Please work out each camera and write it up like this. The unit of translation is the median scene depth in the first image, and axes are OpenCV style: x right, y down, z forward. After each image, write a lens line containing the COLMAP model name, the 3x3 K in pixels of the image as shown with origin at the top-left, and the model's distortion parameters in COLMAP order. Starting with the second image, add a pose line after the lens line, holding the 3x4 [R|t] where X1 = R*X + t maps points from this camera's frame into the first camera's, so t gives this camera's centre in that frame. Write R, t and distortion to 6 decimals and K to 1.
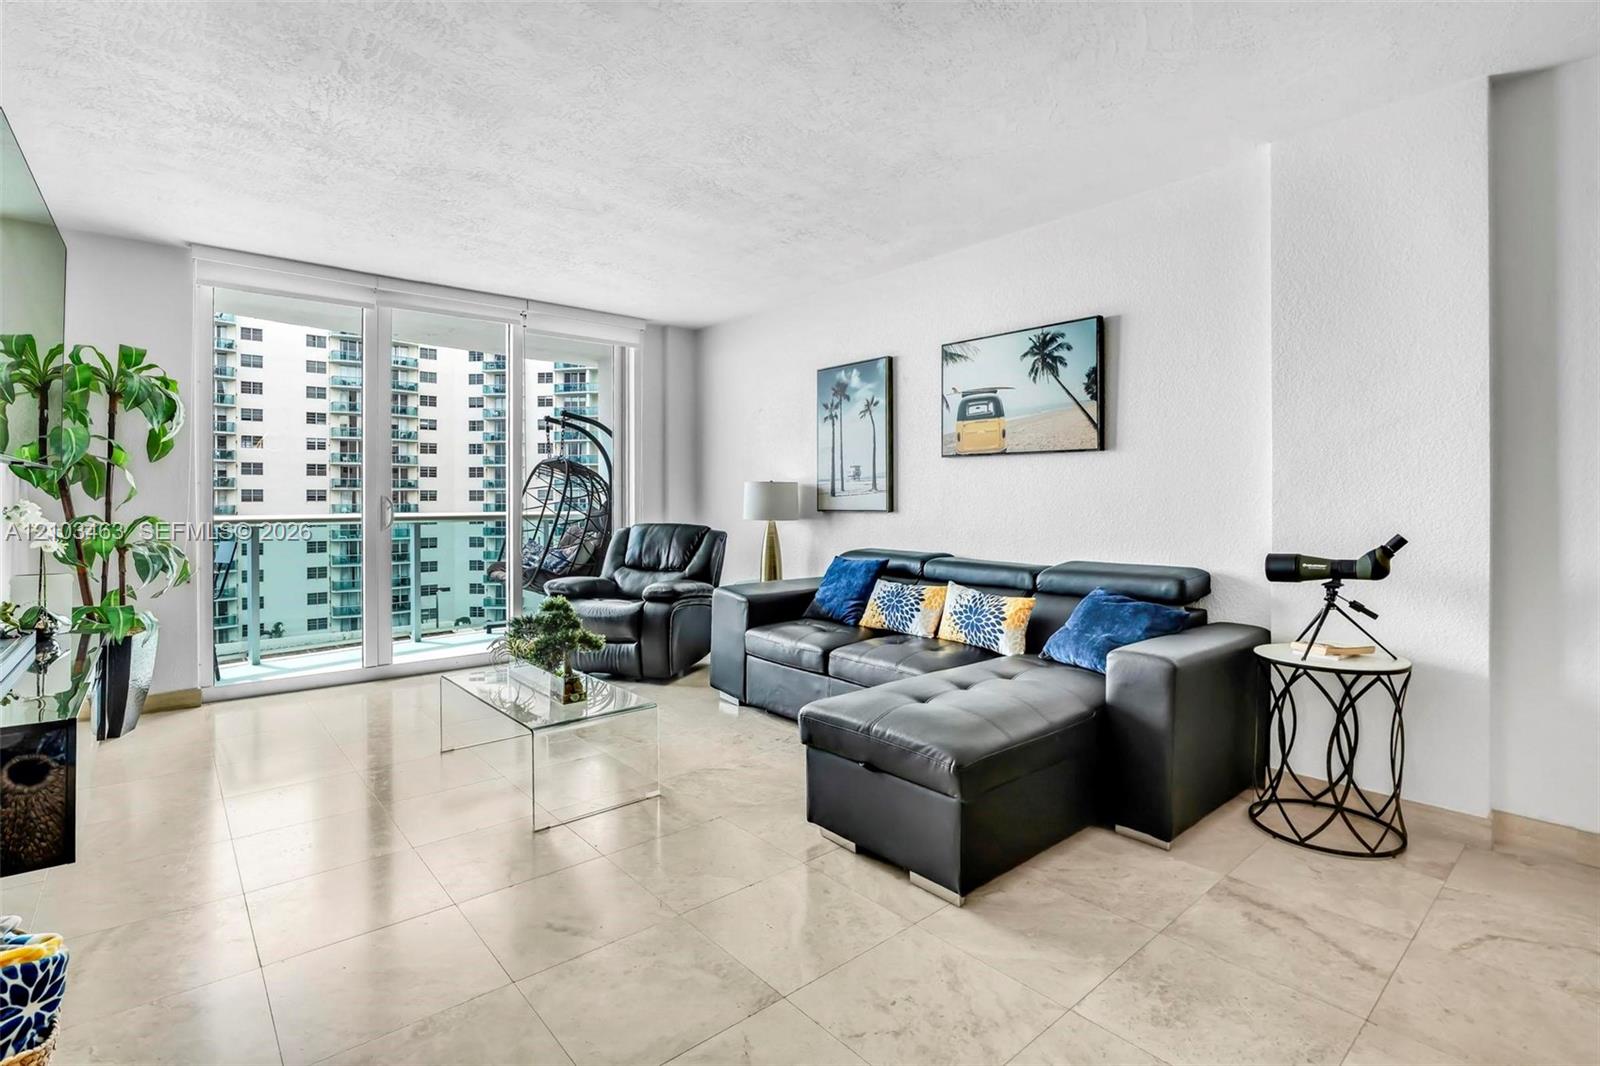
lens RADIAL K [[759.9, 0, 809.5], [0, 759.9, 500.2], [0, 0, 1]] dist [-0.002075, -0.000117]
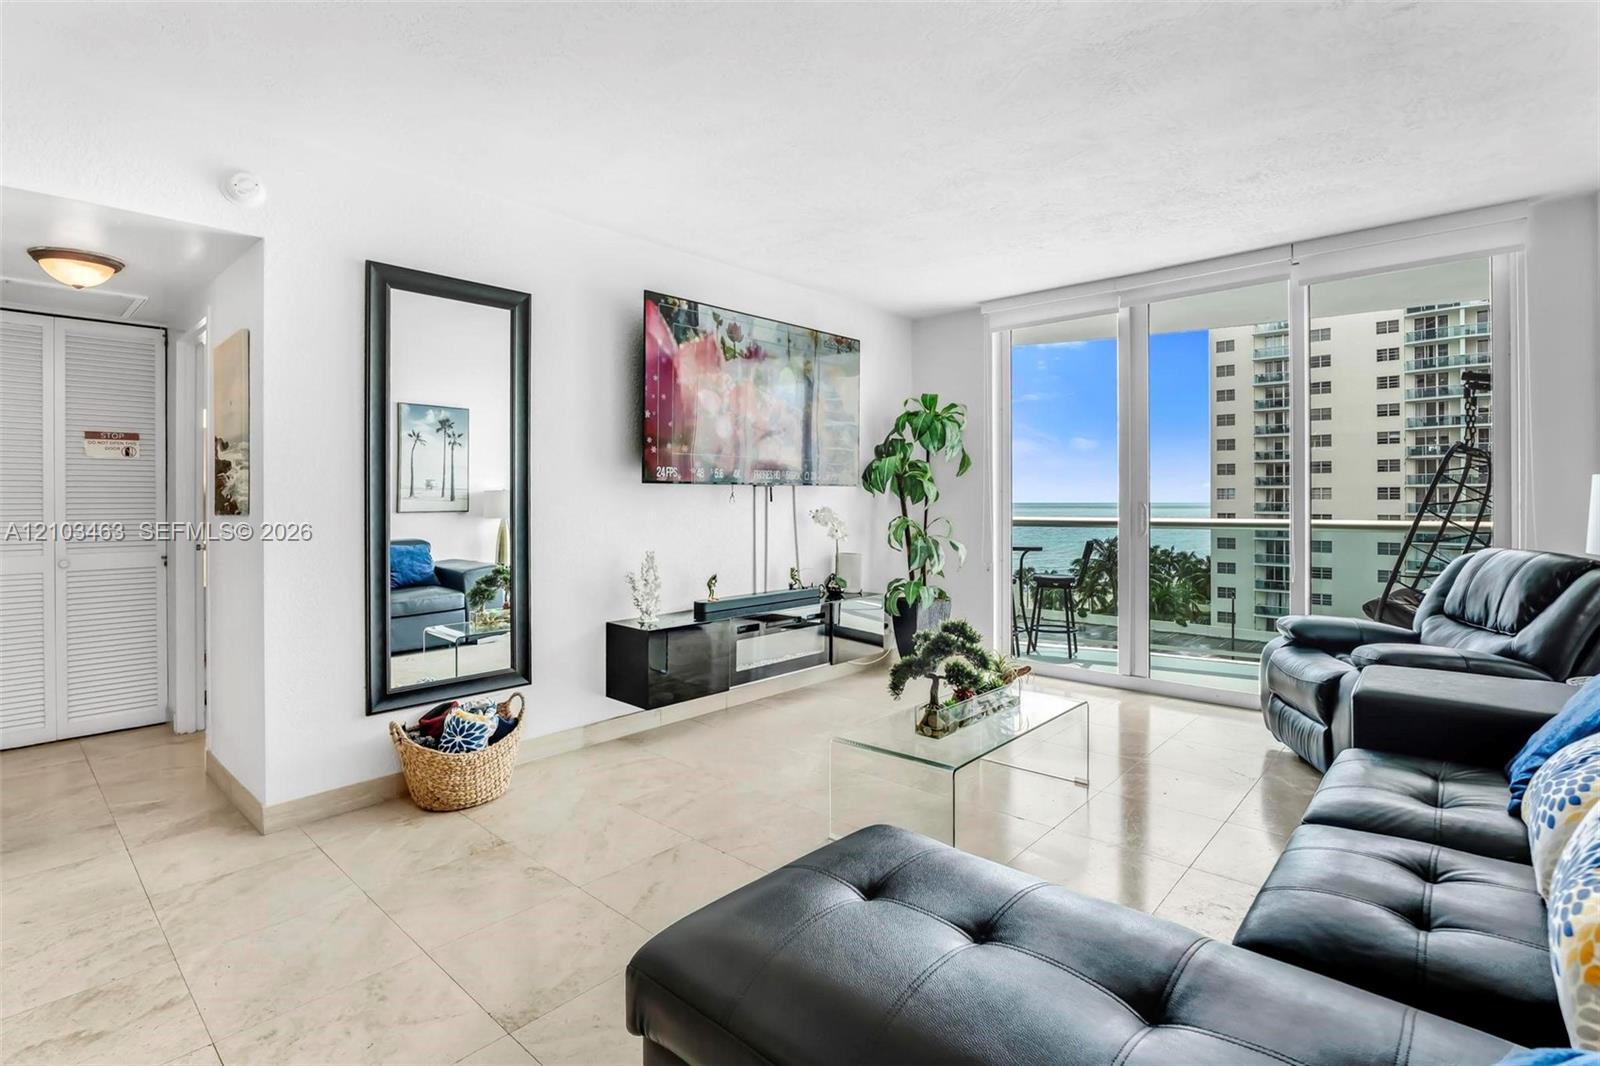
lens RADIAL K [[759.9, 0, 809.5], [0, 759.9, 500.2], [0, 0, 1]] dist [-0.002075, -0.000117]
pose [[0.130263, 0.002737, -0.991476, 0.403264], [-0.002511, 0.999994, 0.002430, -0.009419], [0.991476, 0.002173, 0.130269, 0.524531]]
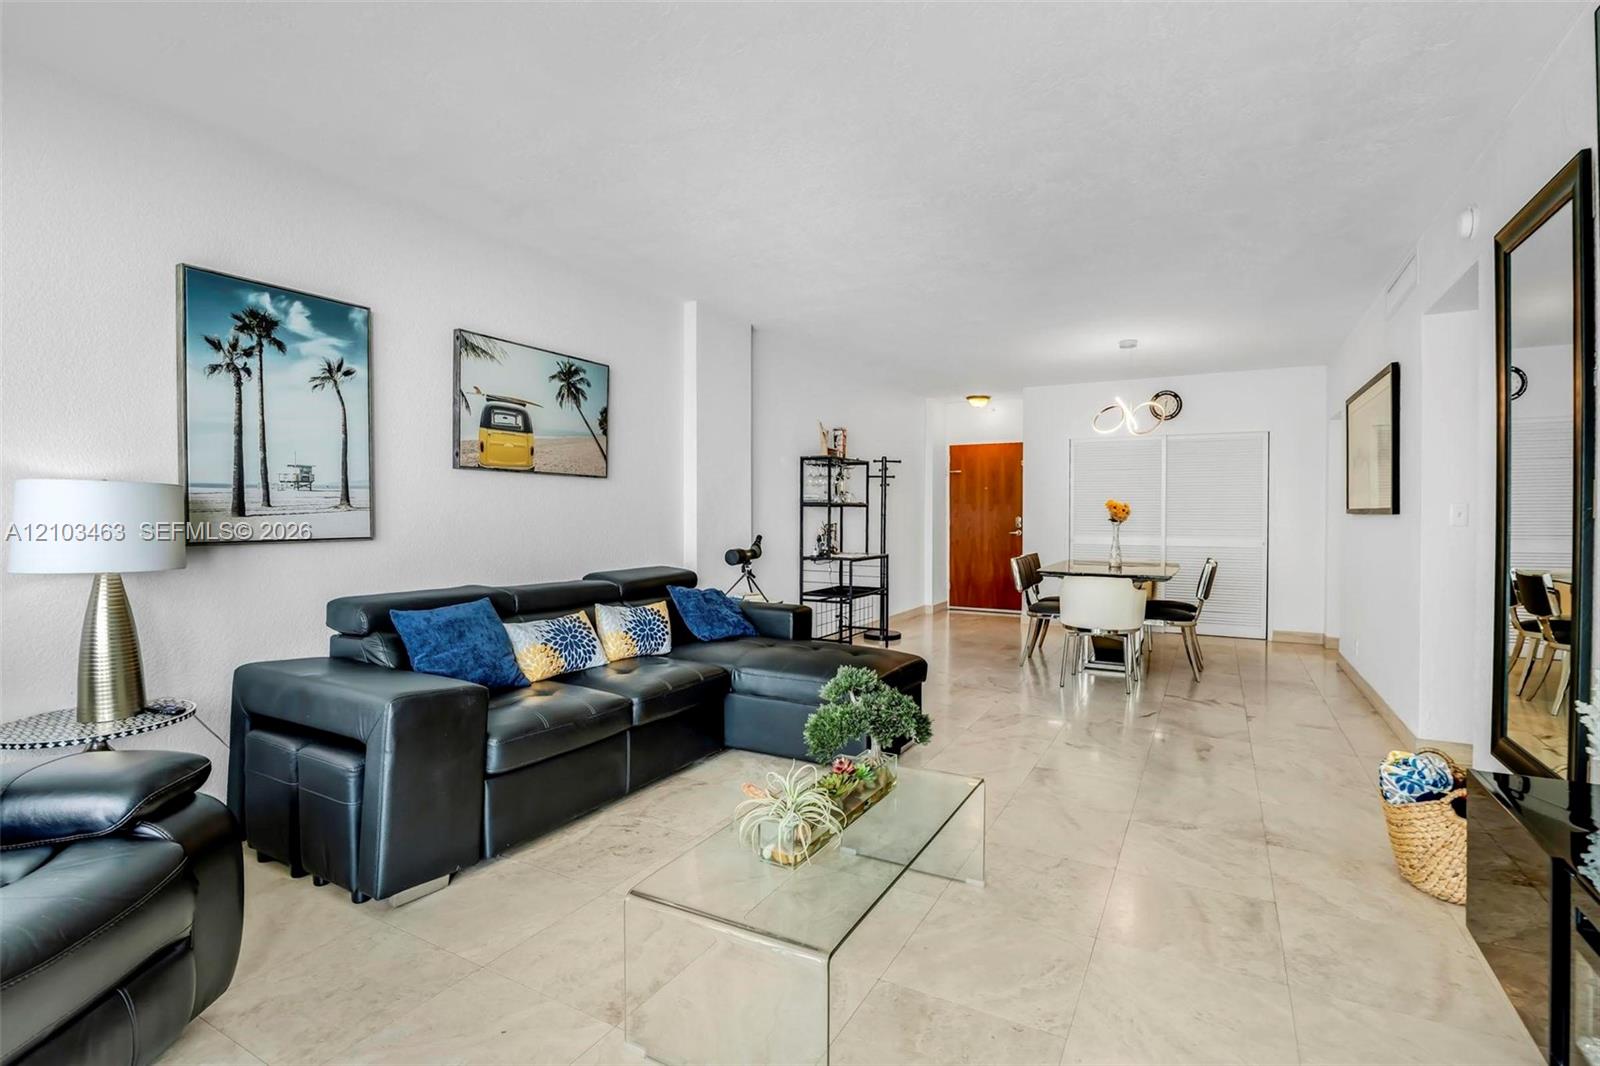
lens RADIAL K [[759.9, 0, 809.5], [0, 759.9, 500.2], [0, 0, 1]] dist [-0.002075, -0.000117]
pose [[-0.346769, 0.017562, 0.937786, -0.725714], [0.001959, 0.999836, -0.017999, -0.007036], [-0.937949, -0.004405, -0.346746, 0.950852]]
